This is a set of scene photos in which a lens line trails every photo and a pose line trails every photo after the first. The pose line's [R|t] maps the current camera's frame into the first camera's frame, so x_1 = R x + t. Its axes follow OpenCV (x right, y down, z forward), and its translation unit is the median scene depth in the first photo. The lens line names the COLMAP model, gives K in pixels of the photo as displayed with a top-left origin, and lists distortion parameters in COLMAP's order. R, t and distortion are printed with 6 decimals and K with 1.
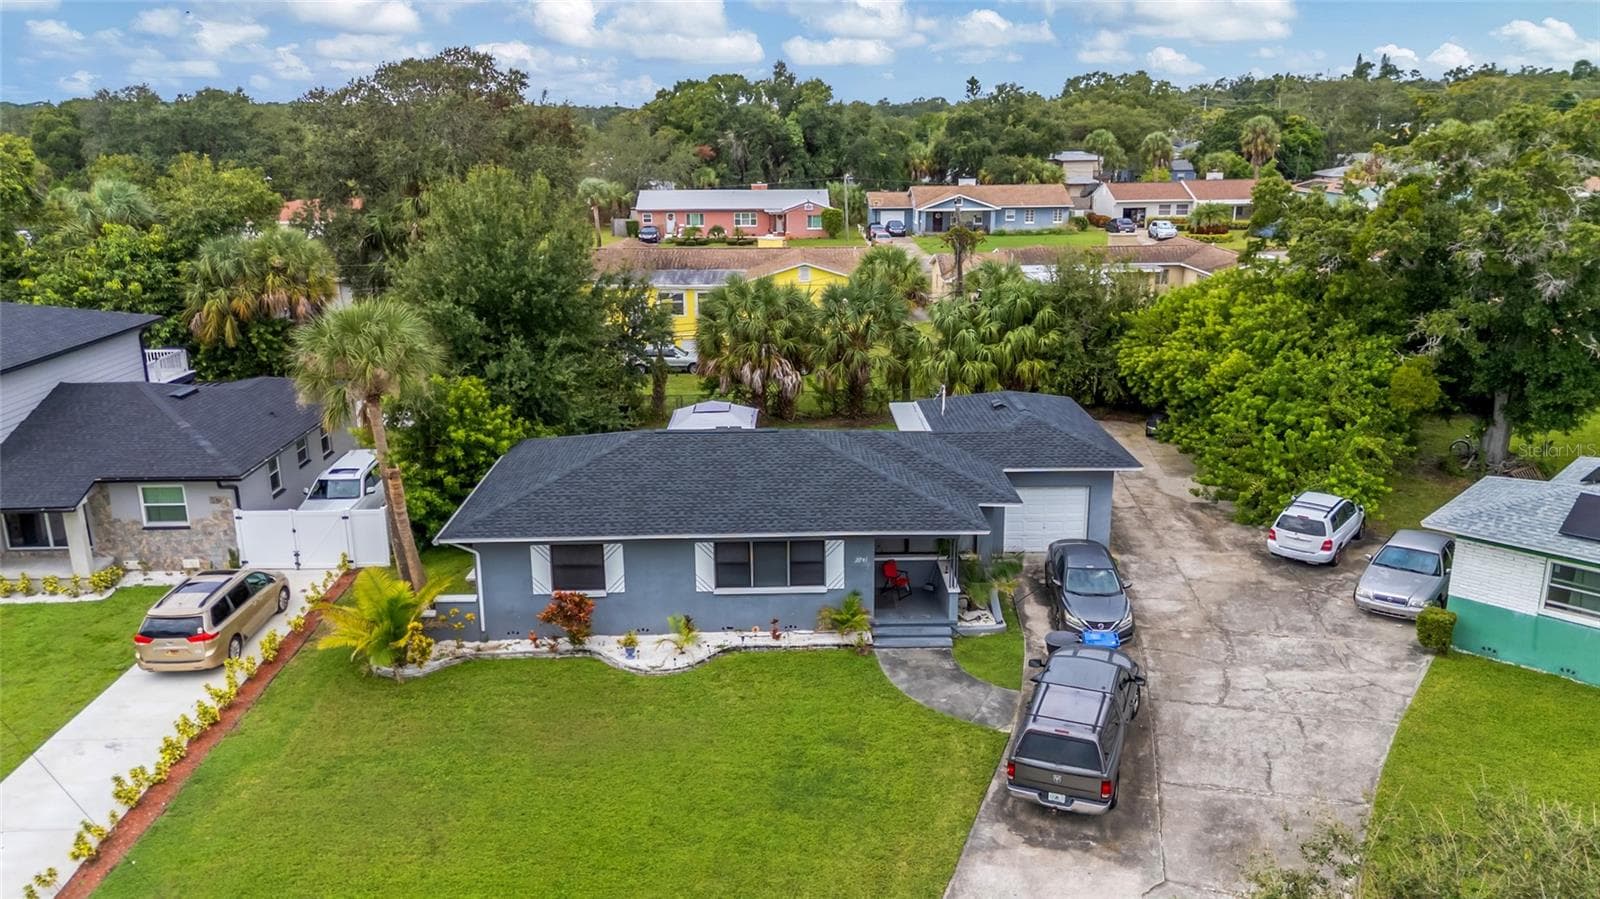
lens RADIAL K [[1173.8, 0, 800.0], [0, 1173.8, 449.5], [0, 0, 1]] dist [0.087240, -0.098167]
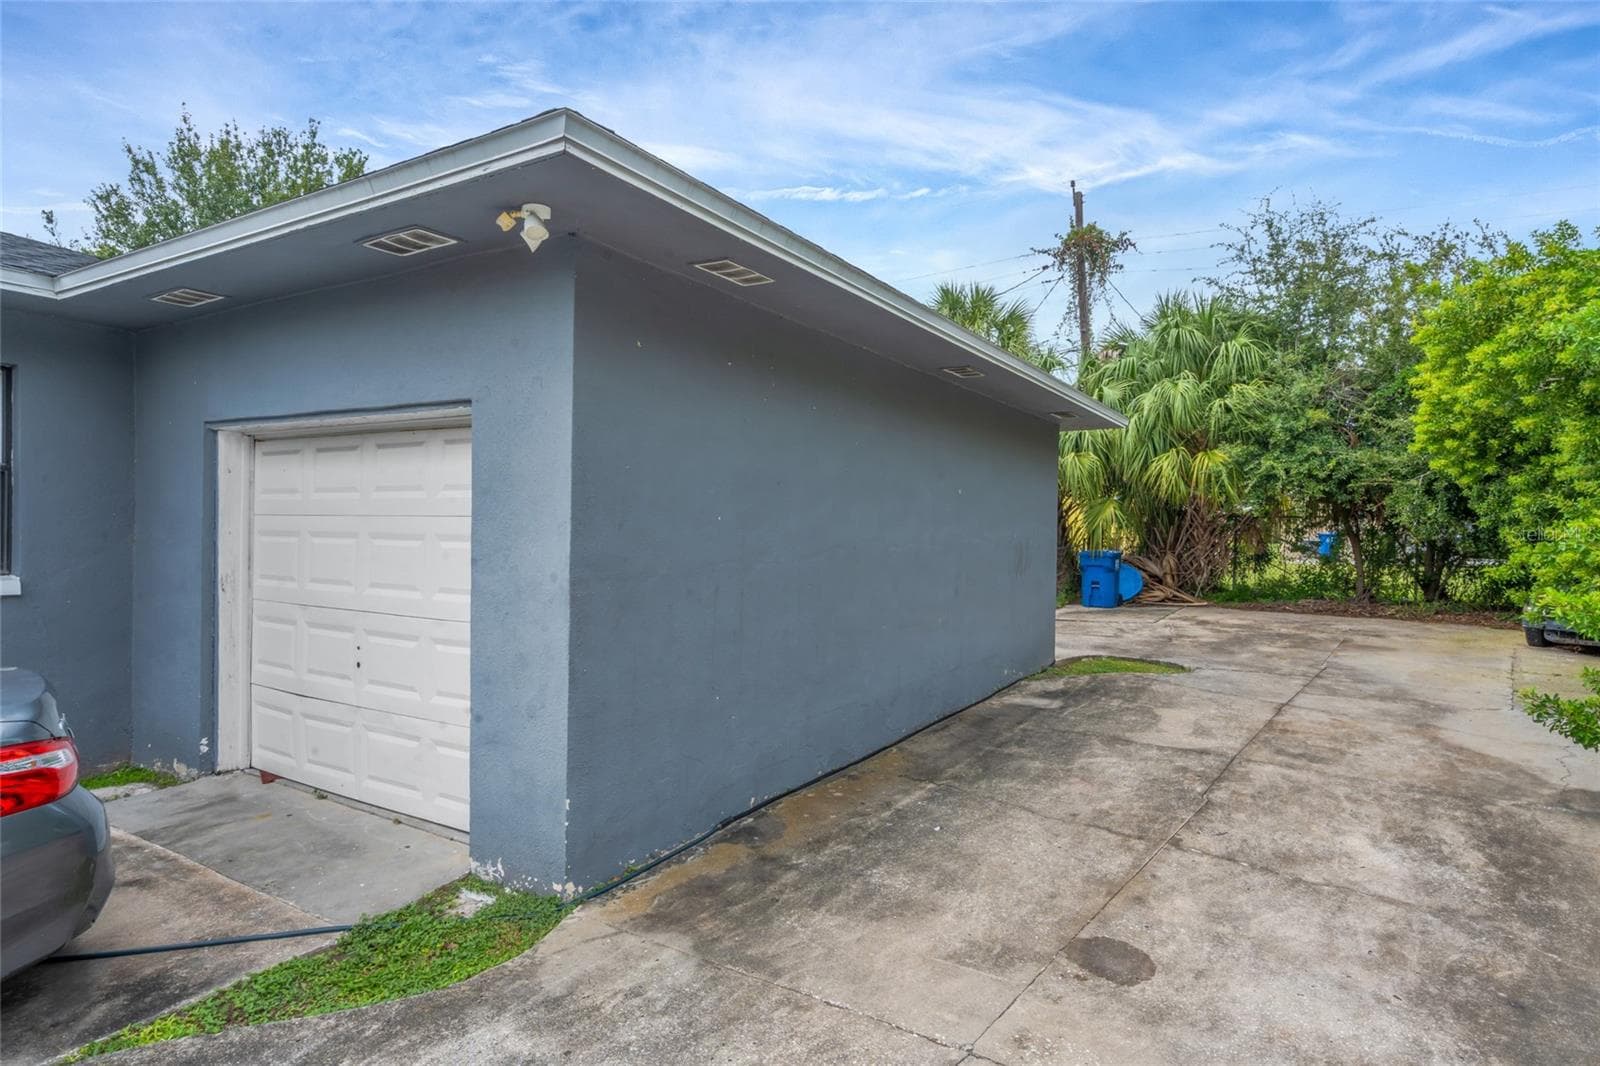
lens RADIAL K [[857.5, 0, 790.5], [0, 857.5, 539.8], [0, 0, 1]] dist [0.005374, -0.000121]
pose [[0.827188, 0.025819, -0.561332, 0.393926], [-0.173597, 0.961821, -0.211576, 0.074395], [0.534438, 0.272458, 0.800089, 1.058966]]
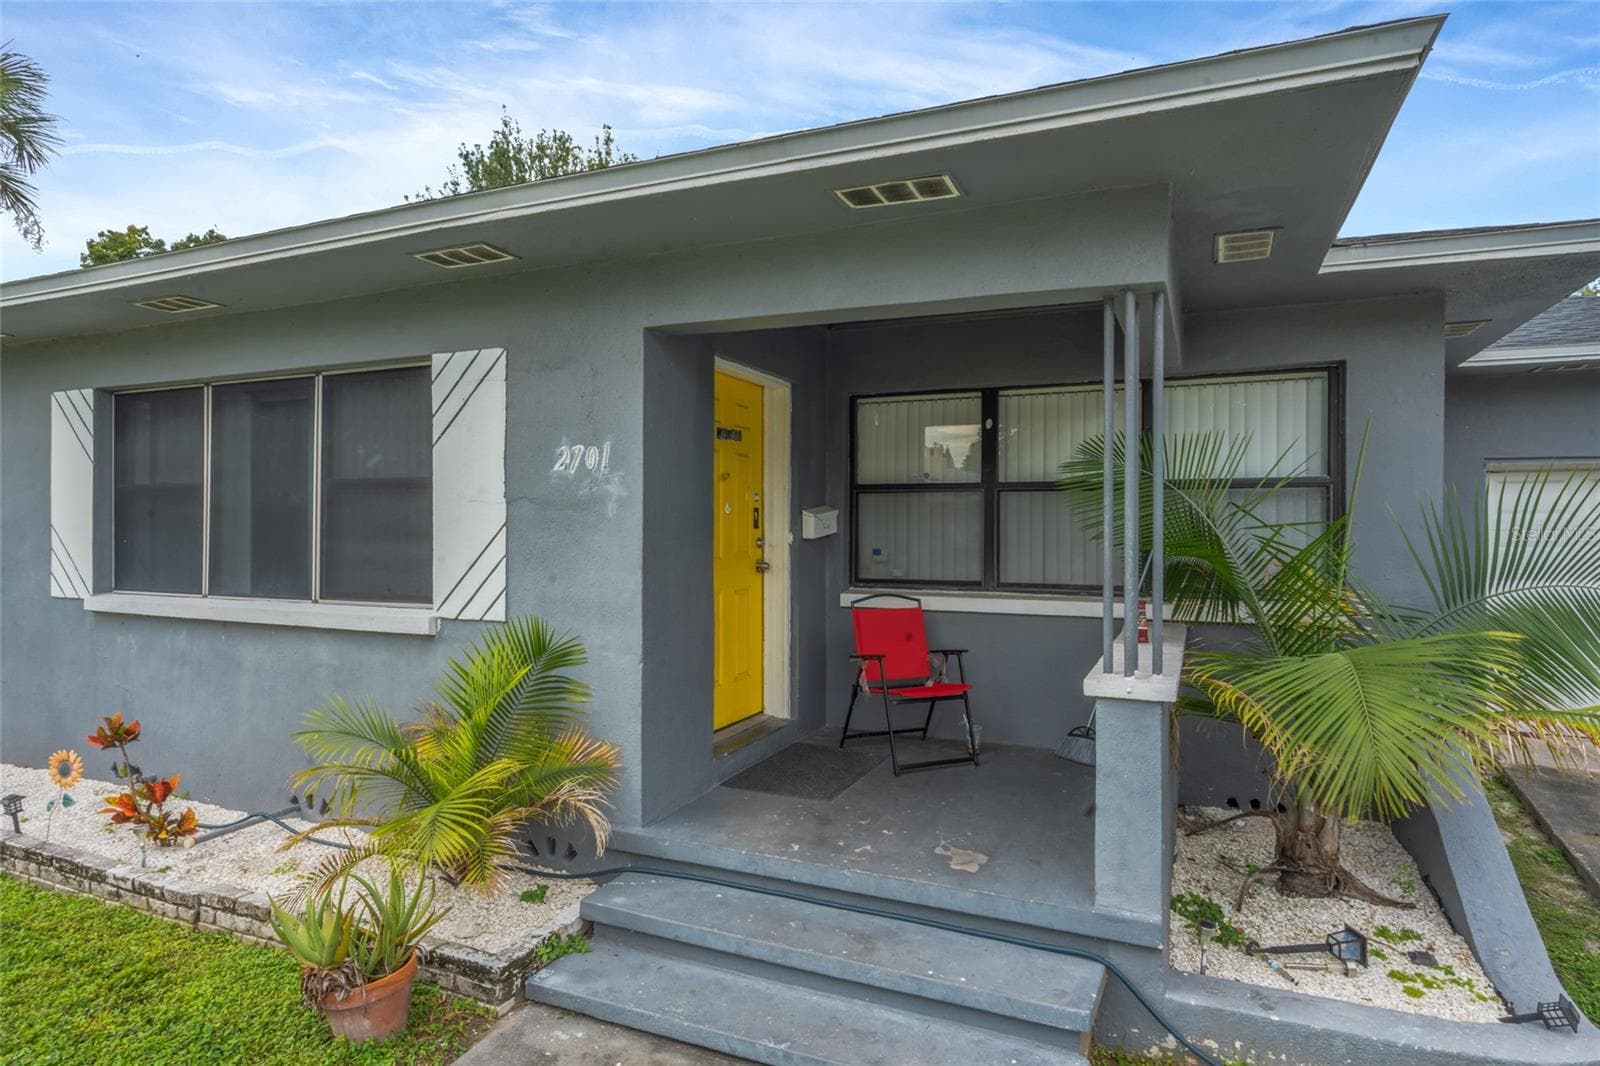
lens RADIAL K [[888.3, 0, 815.6], [0, 888.3, 528.4], [0, 0, 1]] dist [-0.000405, -0.000439]
pose [[0.907600, 0.011992, -0.419664, 0.137867], [-0.125278, 0.961788, -0.243454, 0.129143], [0.400708, 0.273534, 0.874421, 0.870664]]
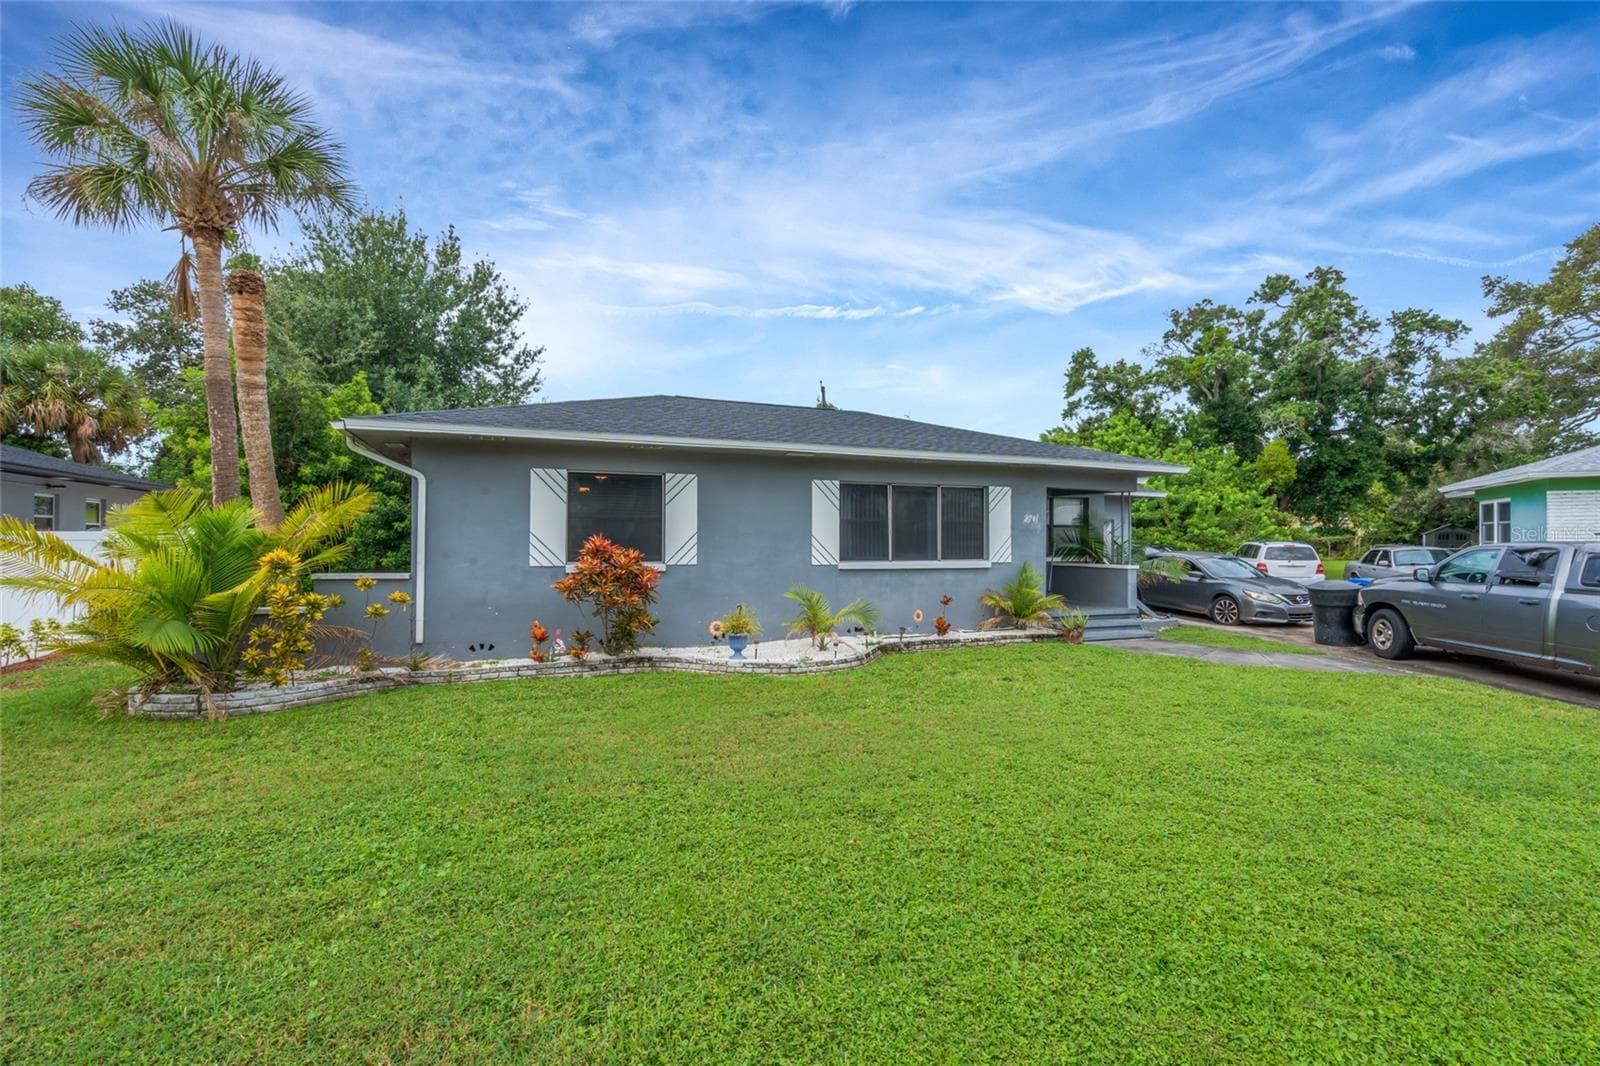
lens RADIAL K [[738.8, 0, 807.2], [0, 738.8, 535.5], [0, 0, 1]] dist [-0.009065, 0.001393]
pose [[0.932816, 0.013479, 0.360101, -0.221865], [0.089088, 0.959654, -0.266696, 0.202203], [-0.349167, 0.280859, 0.893980, 0.637921]]
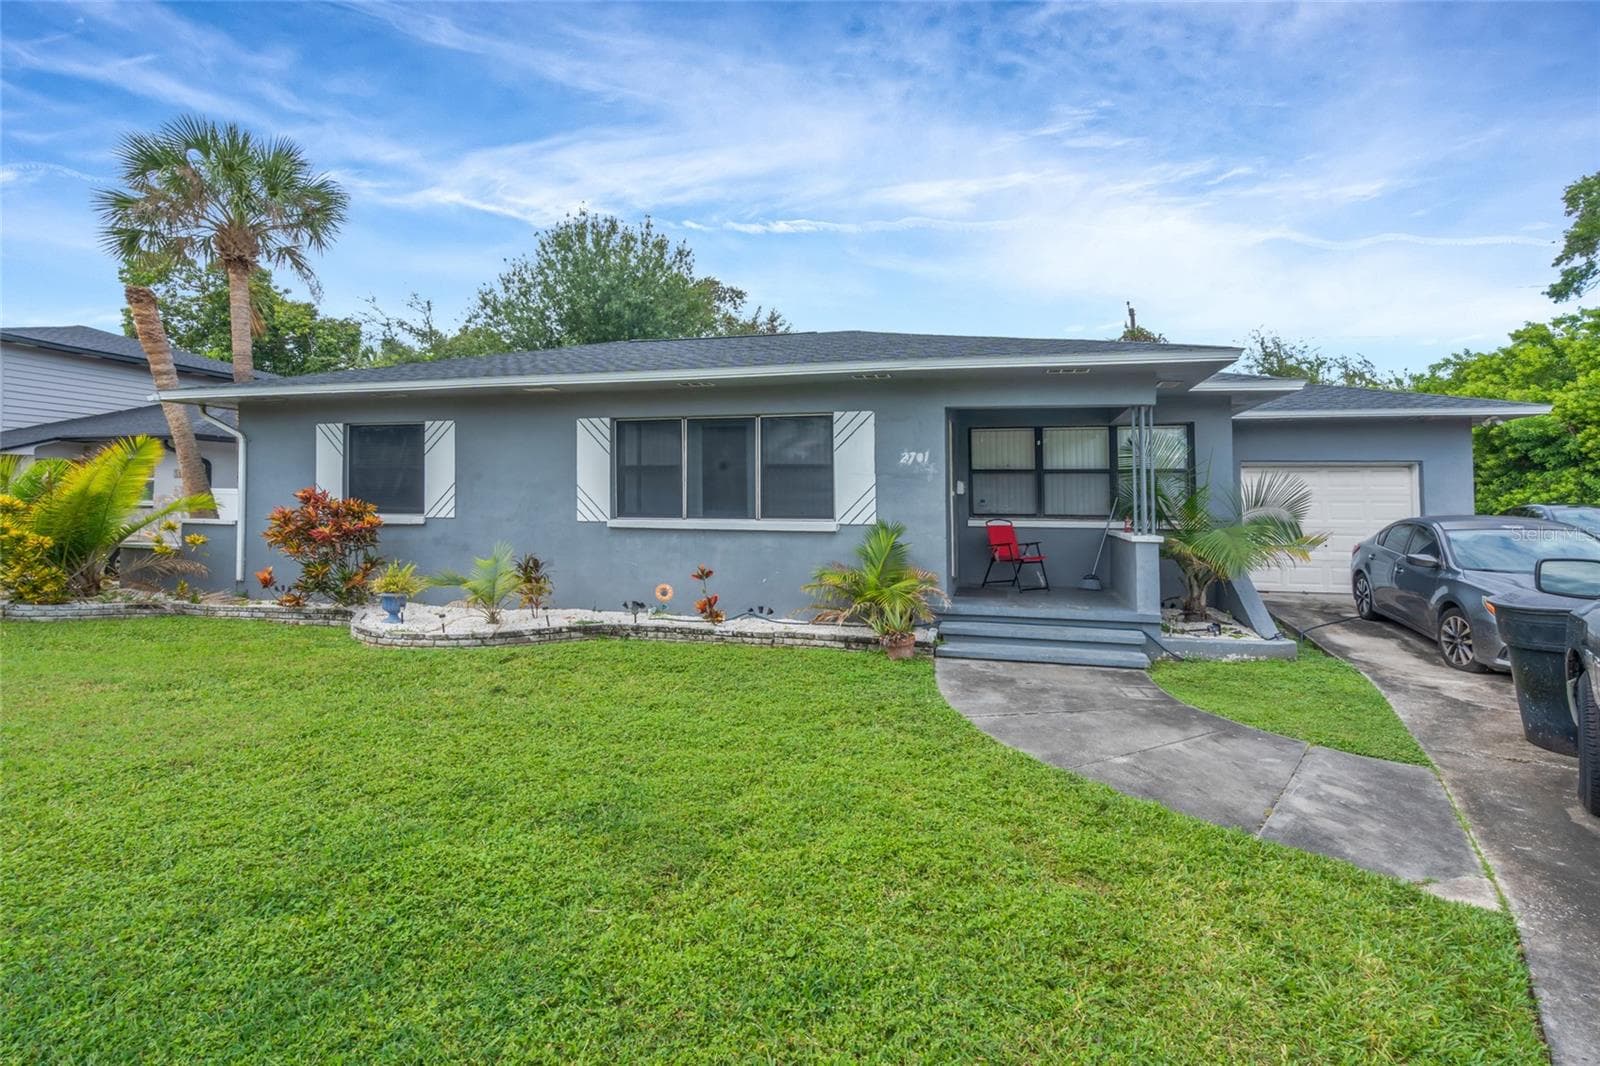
lens RADIAL K [[789.7, 0, 756.7], [0, 789.7, 470.3], [0, 0, 1]] dist [0.009763, -0.001132]
pose [[0.954737, 0.002318, -0.297443, 0.082388], [-0.097359, 0.947323, -0.305124, 0.190188], [0.281067, 0.320272, 0.904670, 0.691356]]
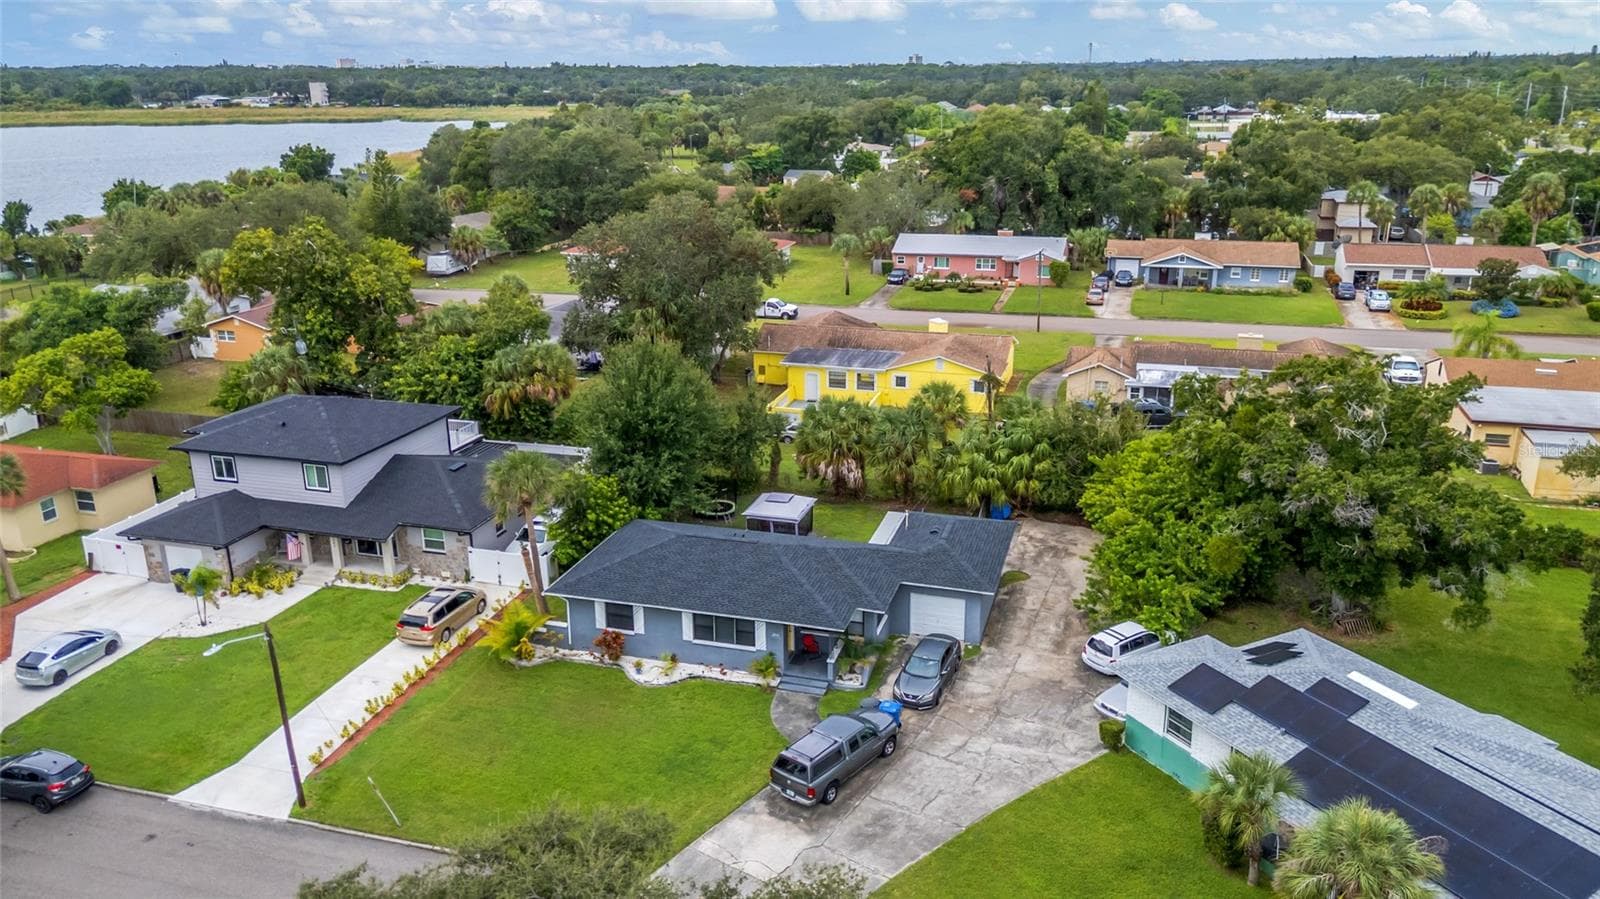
lens RADIAL K [[1173.8, 0, 800.0], [0, 1173.8, 449.5], [0, 0, 1]] dist [0.087240, -0.098167]
pose [[0.950667, 0.096202, -0.294919, 0.531174], [-0.084263, 0.995035, 0.052959, -0.248952], [0.298550, -0.025495, 0.954053, -0.545971]]
